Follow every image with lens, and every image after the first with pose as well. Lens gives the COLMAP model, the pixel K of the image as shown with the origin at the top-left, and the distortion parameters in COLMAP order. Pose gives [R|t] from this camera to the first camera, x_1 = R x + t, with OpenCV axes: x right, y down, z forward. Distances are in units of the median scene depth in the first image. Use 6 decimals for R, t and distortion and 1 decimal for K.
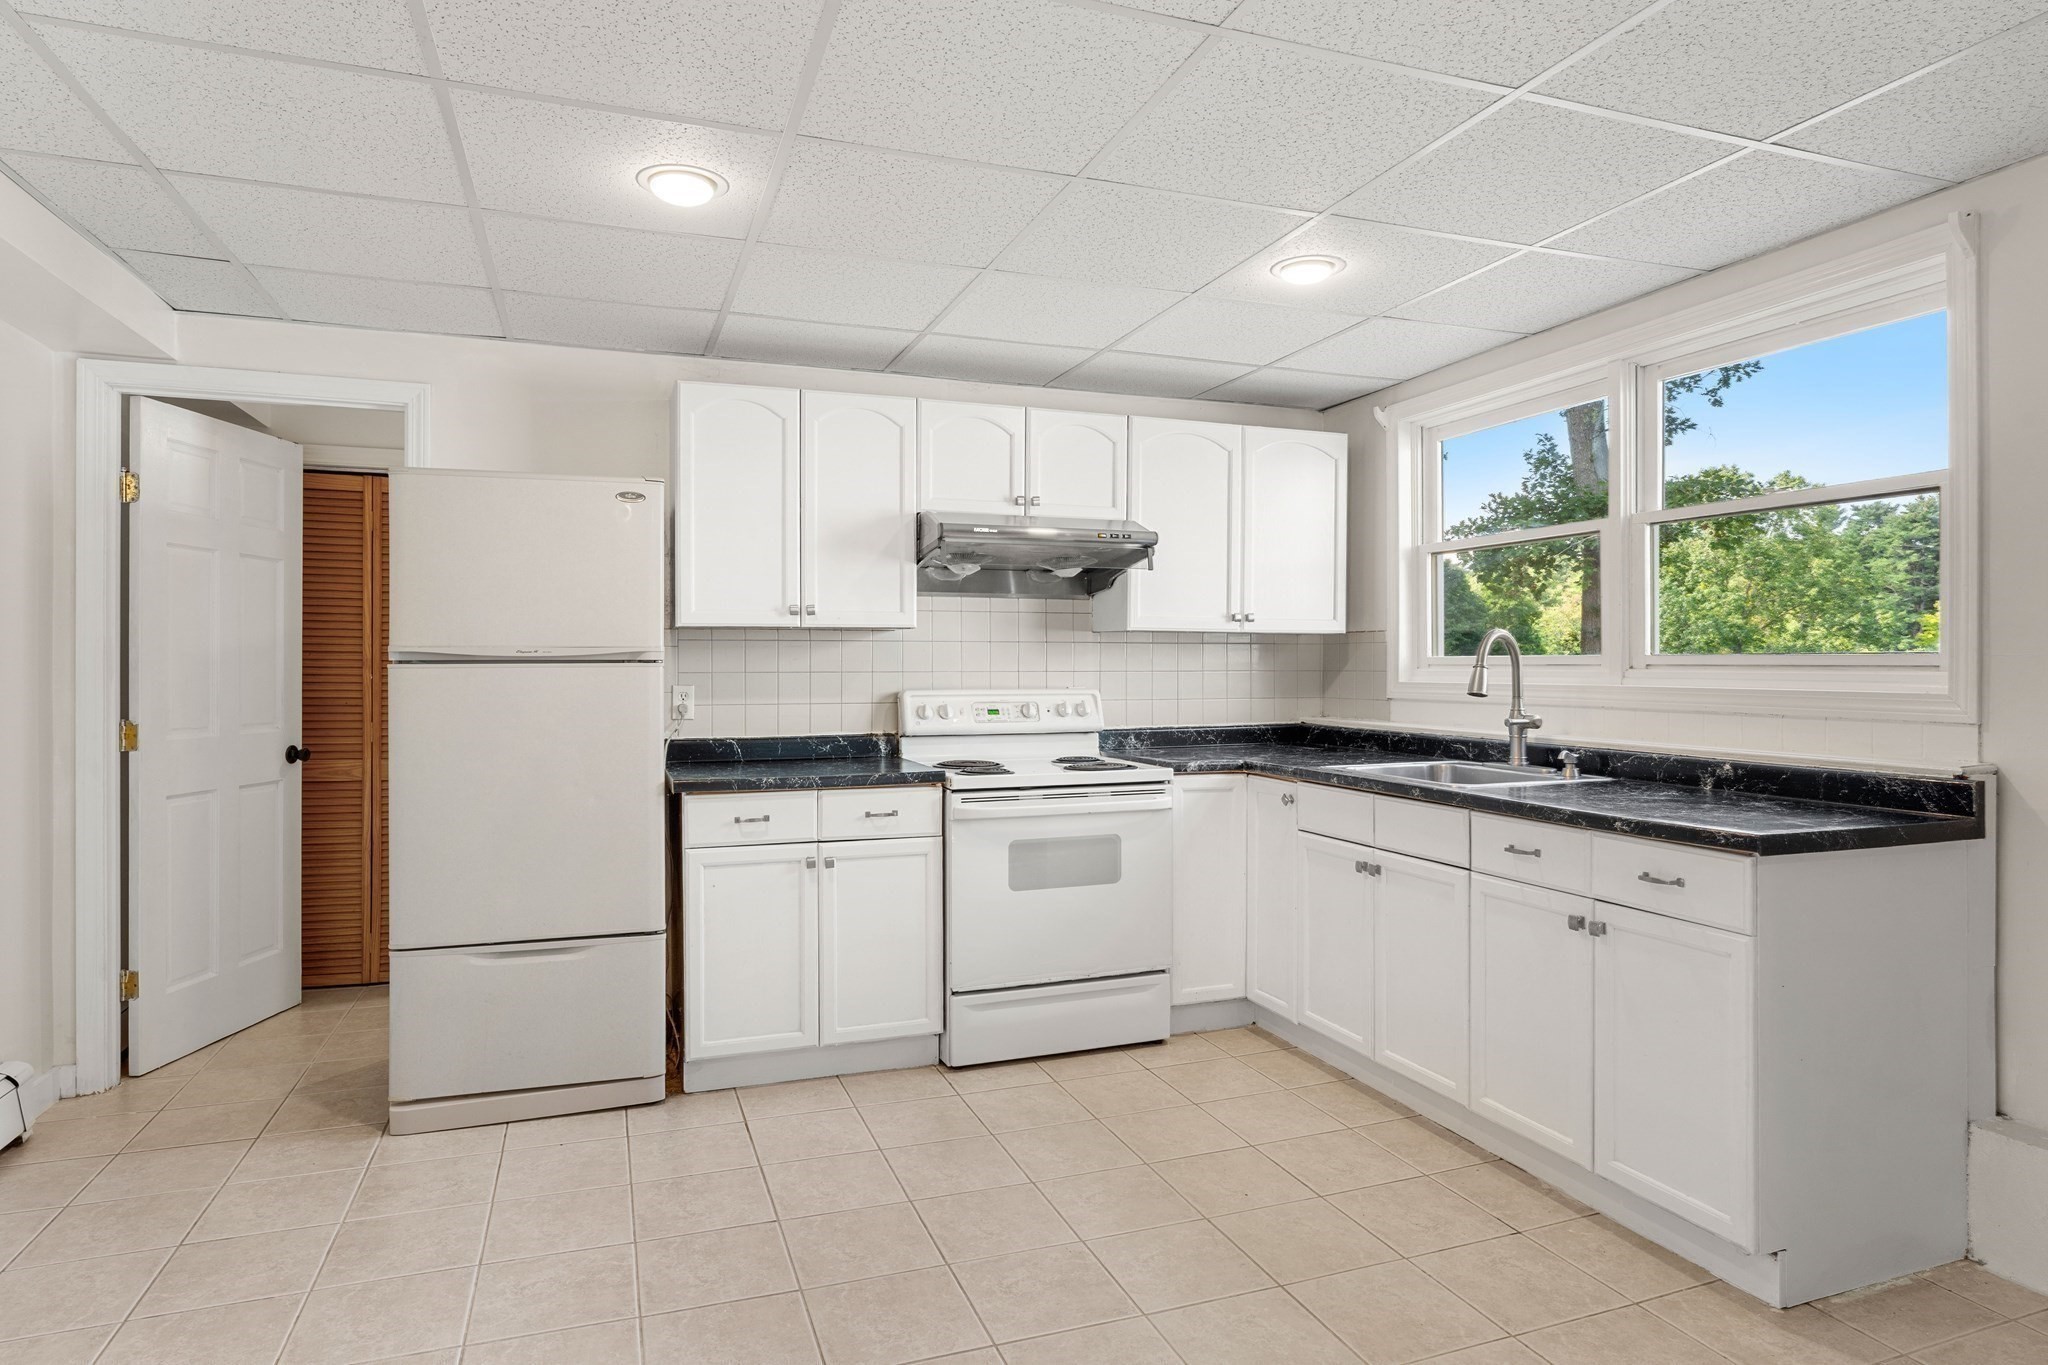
lens RADIAL K [[1154.1, 0, 1029.2], [0, 1154.1, 667.4], [0, 0, 1]] dist [-0.002725, -0.000243]
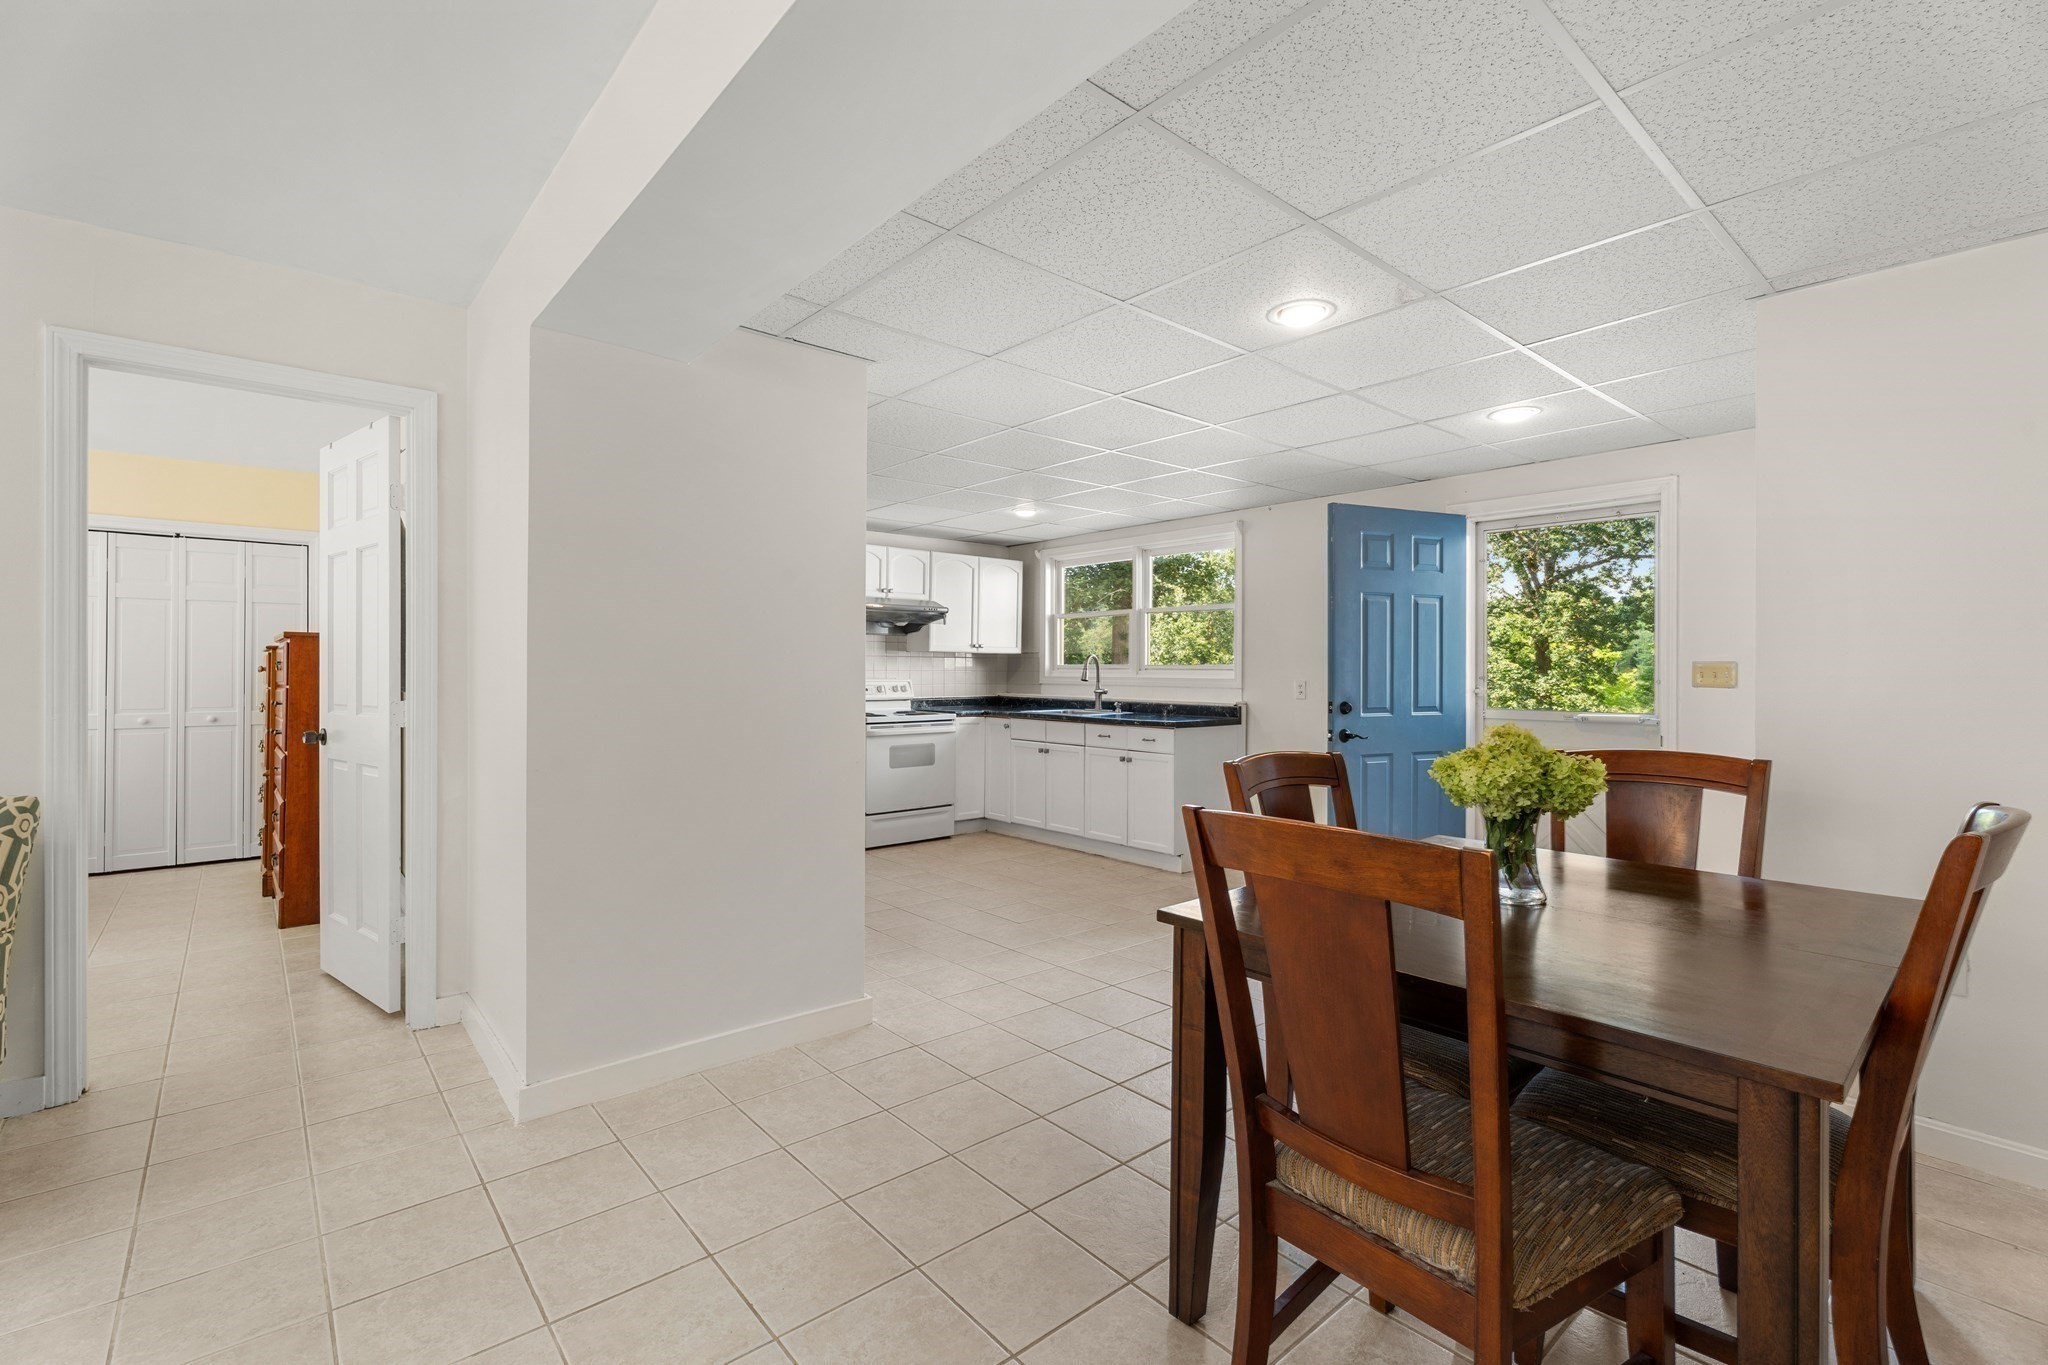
lens RADIAL K [[908.4, 0, 1018.6], [0, 908.4, 671.2], [0, 0, 1]] dist [-0.000570, 0.000099]
pose [[0.939935, 0.004741, 0.341321, -0.354096], [-0.004802, 0.999988, -0.000666, 0.005329], [-0.341320, -0.001013, 0.939946, -0.677927]]
